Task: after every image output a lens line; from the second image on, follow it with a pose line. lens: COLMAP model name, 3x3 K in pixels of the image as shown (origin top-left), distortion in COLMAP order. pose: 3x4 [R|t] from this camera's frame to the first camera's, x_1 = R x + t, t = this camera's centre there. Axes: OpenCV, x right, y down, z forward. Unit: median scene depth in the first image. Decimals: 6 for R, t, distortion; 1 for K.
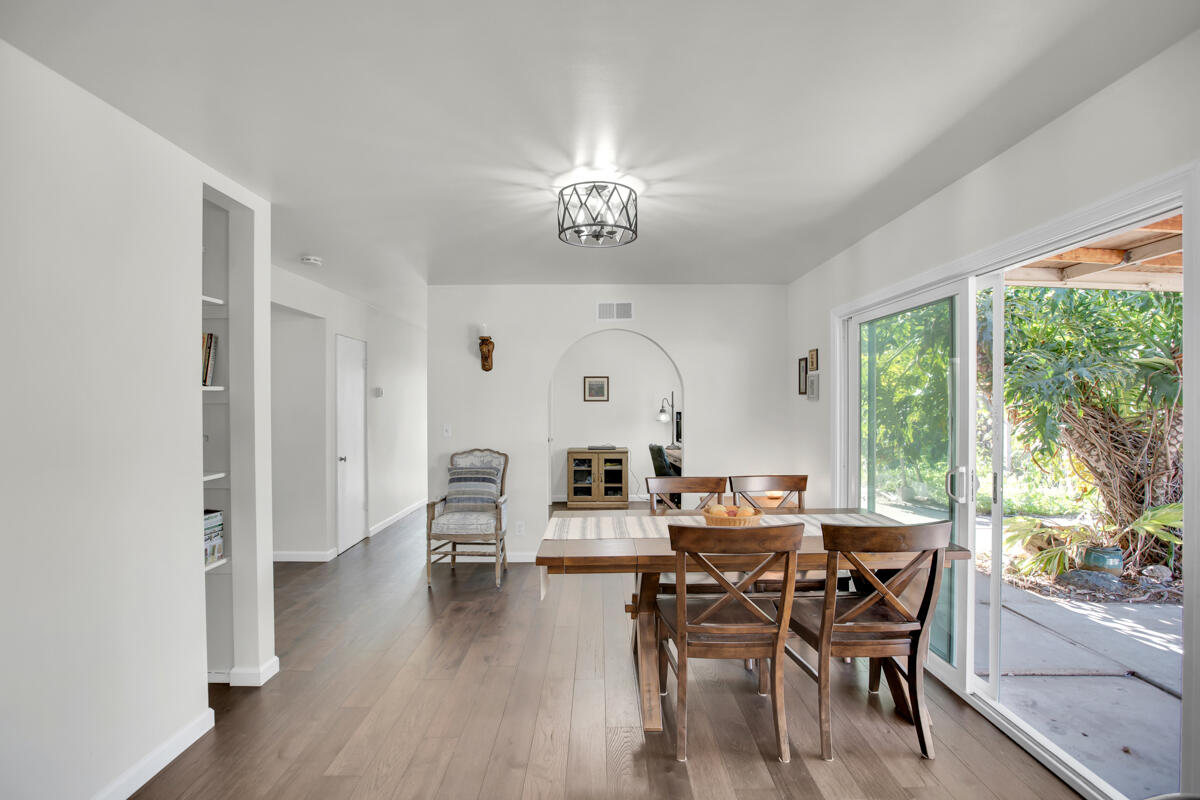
lens RADIAL K [[579.8, 0, 600.0], [0, 579.8, 400.0], [0, 0, 1]] dist [-0.001698, 0.000024]
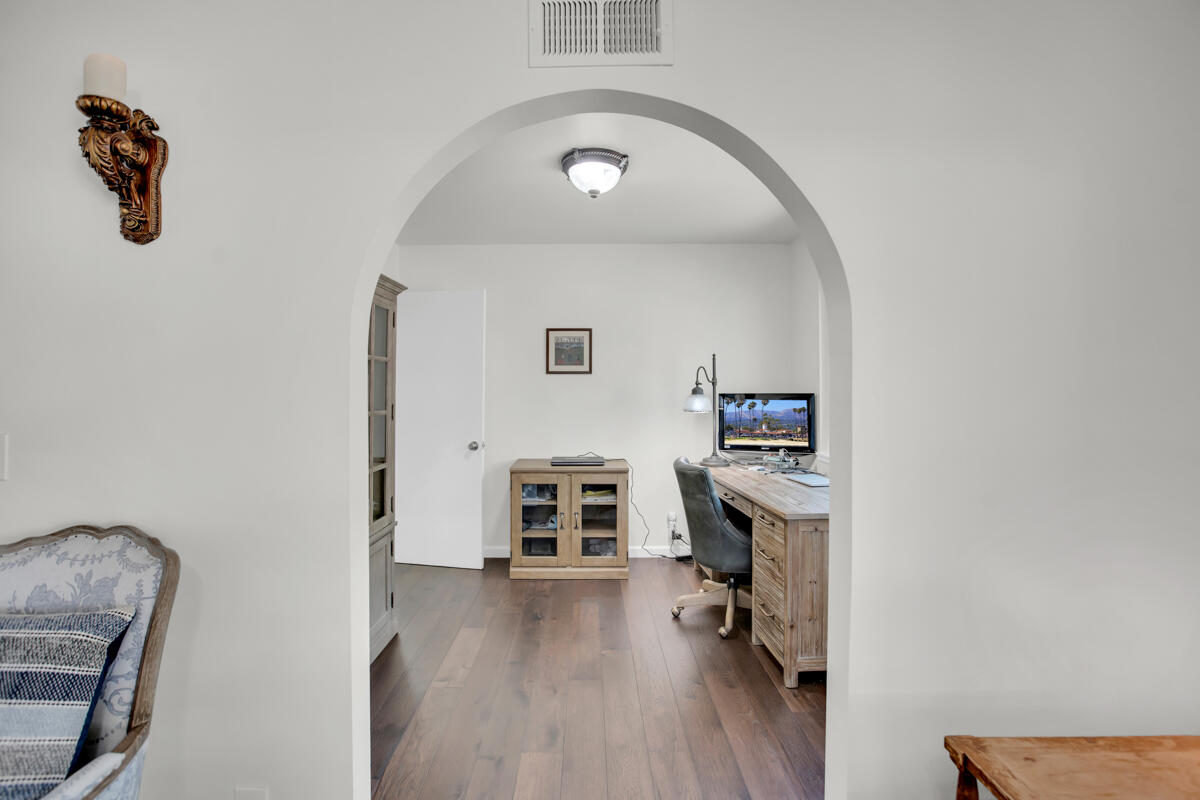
lens RADIAL K [[579.8, 0, 600.0], [0, 579.8, 400.0], [0, 0, 1]] dist [-0.001698, 0.000024]
pose [[0.999852, 0.001793, 0.017128, 0.015398], [-0.002304, 0.999553, 0.029823, 0.012149], [-0.017067, -0.029858, 0.999408, 0.517547]]
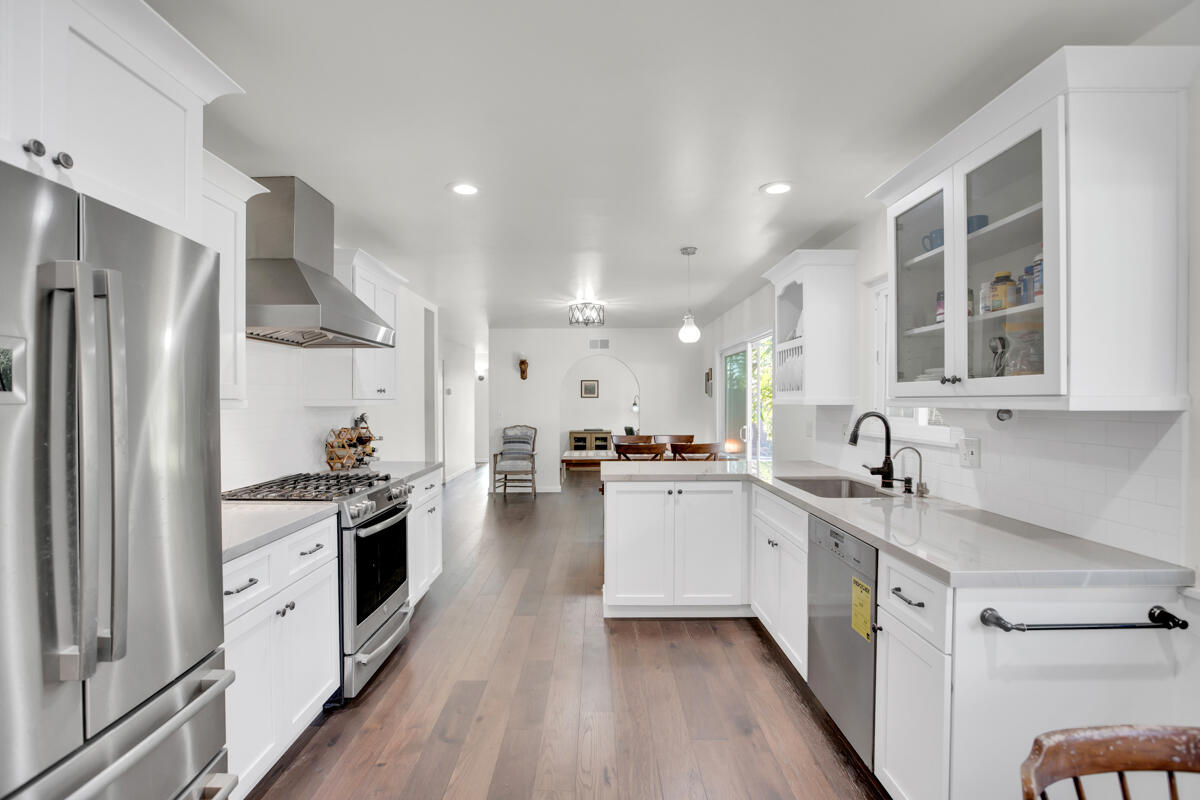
lens RADIAL K [[579.8, 0, 600.0], [0, 579.8, 400.0], [0, 0, 1]] dist [-0.001698, 0.000024]
pose [[0.999989, 0.000344, 0.004626, 0.014186], [-0.000367, 0.999987, 0.005110, 0.000759], [-0.004624, -0.005111, 0.999976, -0.482858]]
